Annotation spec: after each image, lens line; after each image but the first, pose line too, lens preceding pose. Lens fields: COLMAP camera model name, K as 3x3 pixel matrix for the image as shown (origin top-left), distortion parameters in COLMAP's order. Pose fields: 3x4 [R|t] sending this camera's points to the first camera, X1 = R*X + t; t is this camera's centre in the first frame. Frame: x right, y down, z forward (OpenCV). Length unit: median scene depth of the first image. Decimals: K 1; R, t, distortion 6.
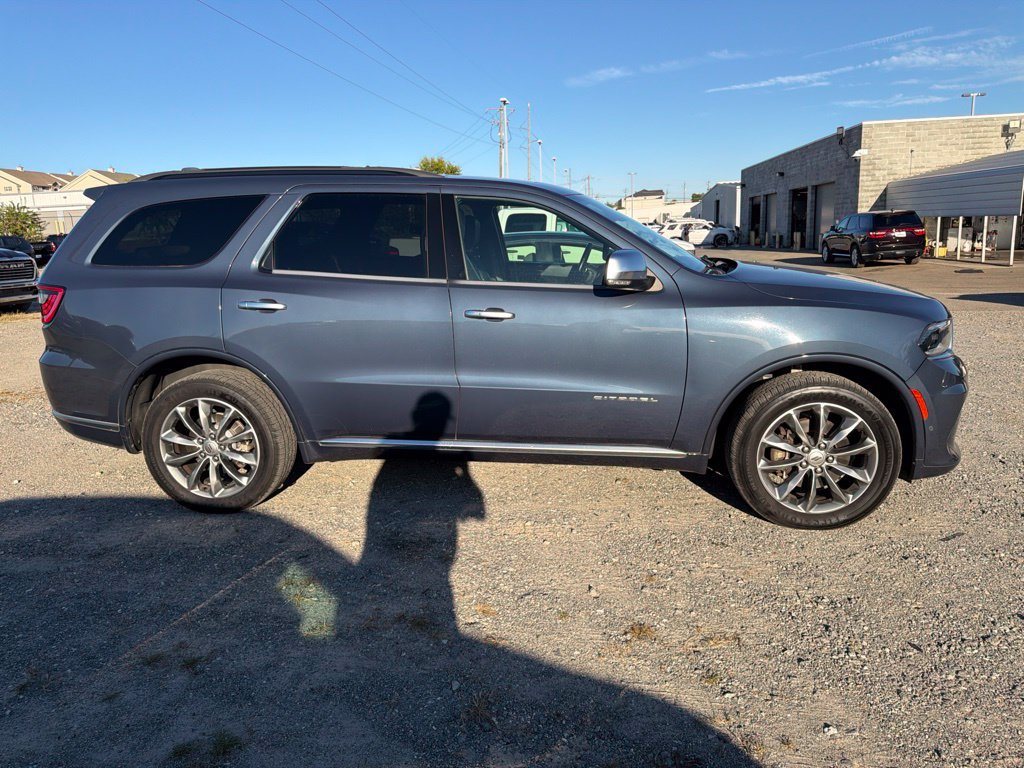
lens RADIAL K [[729.8, 0, 515.7], [0, 729.8, 385.3], [0, 0, 1]] dist [0.000667, -0.003887]
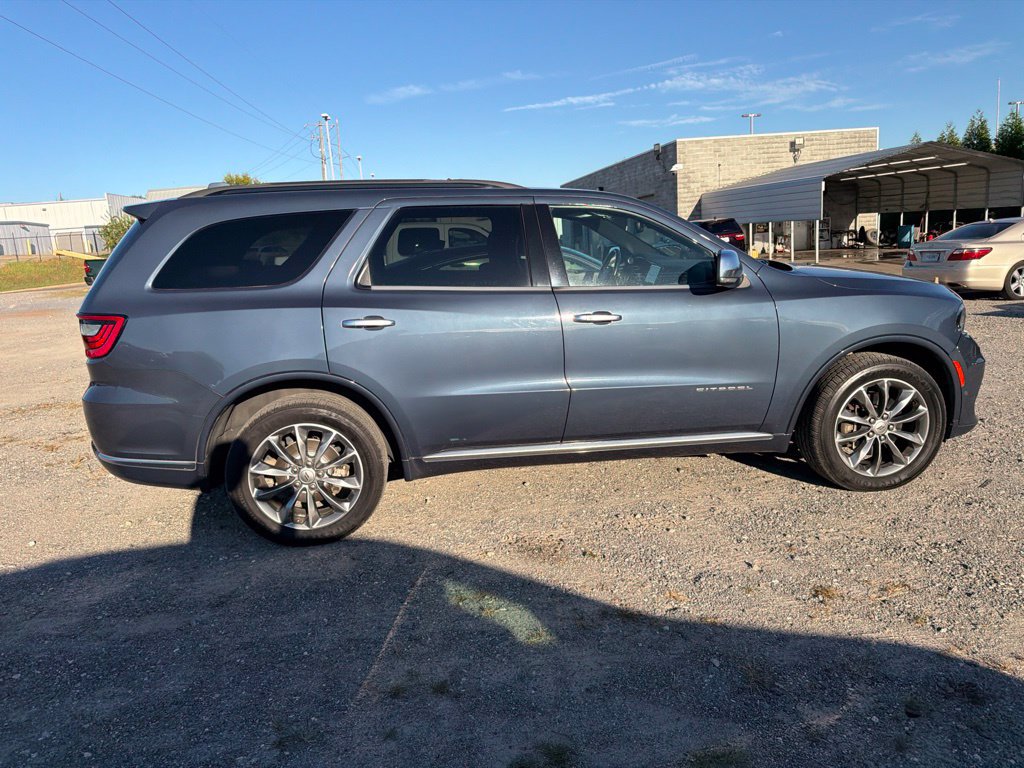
lens RADIAL K [[726.0, 0, 512.0], [0, 726.0, 384.0], [0, 0, 1]] dist [0.029708, -0.038709]
pose [[0.969369, -0.075037, 0.233867, -0.376049], [0.080138, 0.996707, -0.012370, -0.000280], [-0.232169, 0.030733, 0.972190, 0.019583]]
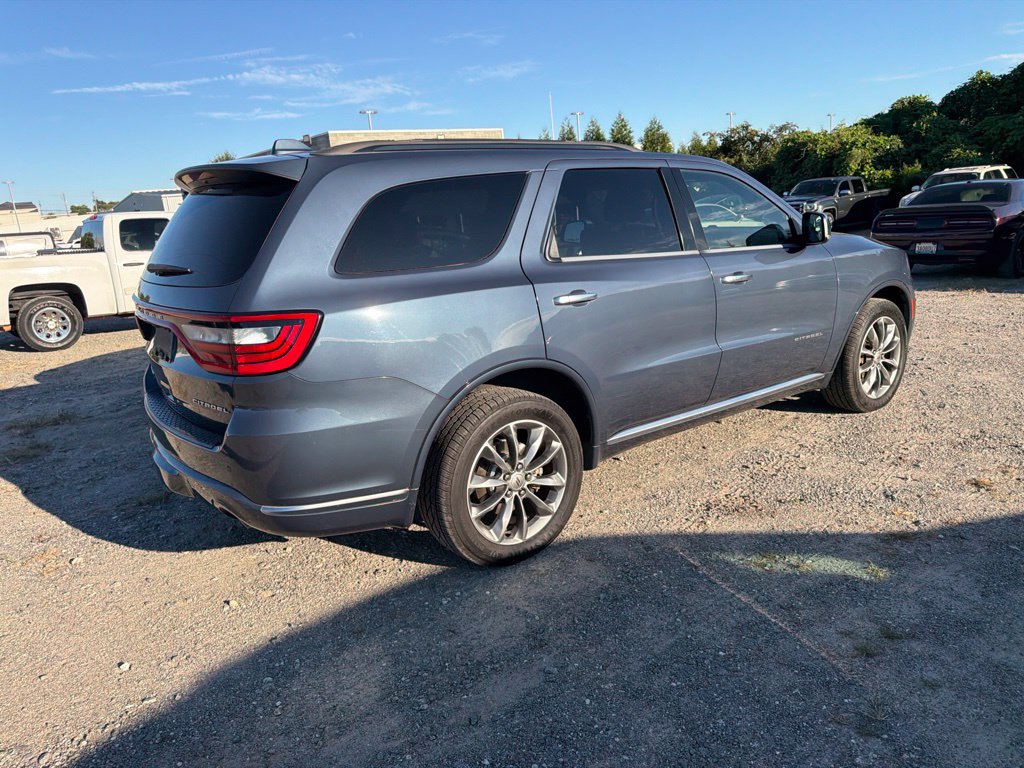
lens RADIAL K [[726.0, 0, 512.0], [0, 726.0, 384.0], [0, 0, 1]] dist [0.029708, -0.038709]
pose [[0.718221, -0.191972, 0.668809, -0.953191], [0.201167, 0.977429, 0.064527, -0.075299], [-0.666101, 0.088198, 0.740628, 0.400919]]
